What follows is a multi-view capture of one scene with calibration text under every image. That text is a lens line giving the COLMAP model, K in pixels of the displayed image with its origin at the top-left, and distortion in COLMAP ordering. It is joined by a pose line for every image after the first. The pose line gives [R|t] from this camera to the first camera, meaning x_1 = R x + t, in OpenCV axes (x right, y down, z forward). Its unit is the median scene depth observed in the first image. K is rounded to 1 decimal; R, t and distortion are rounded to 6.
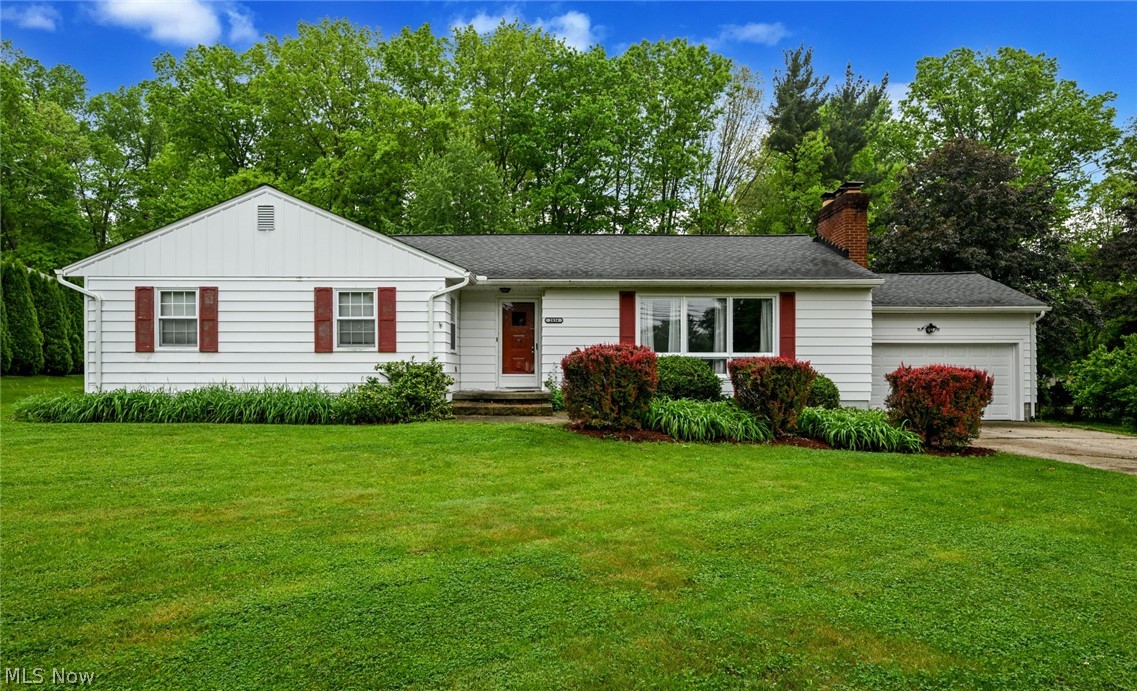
lens RADIAL K [[667.2, 0, 557.2], [0, 667.2, 373.9], [0, 0, 1]] dist [0.008712, 0.000035]
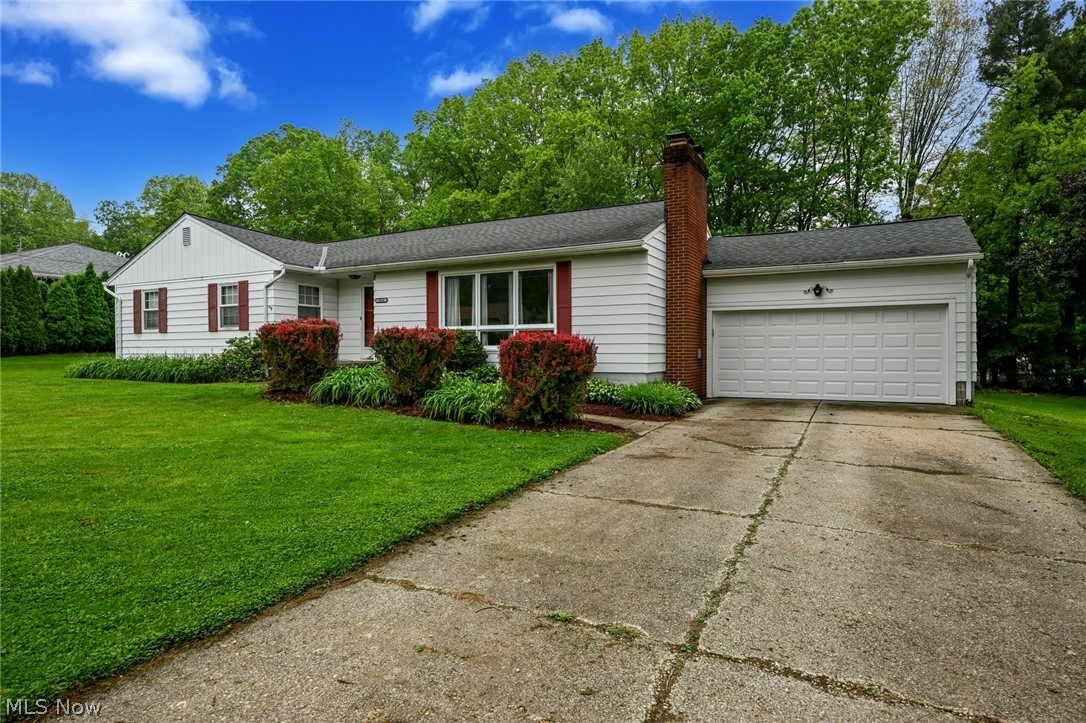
lens RADIAL K [[640.8, 0, 542.7], [0, 640.8, 360.0], [0, 0, 1]] dist [-0.004269, 0.000032]
pose [[0.874280, 0.003388, -0.485410, 0.869511], [0.001910, 0.999944, 0.010419, 0.013301], [0.485418, -0.010036, 0.874225, 0.185868]]
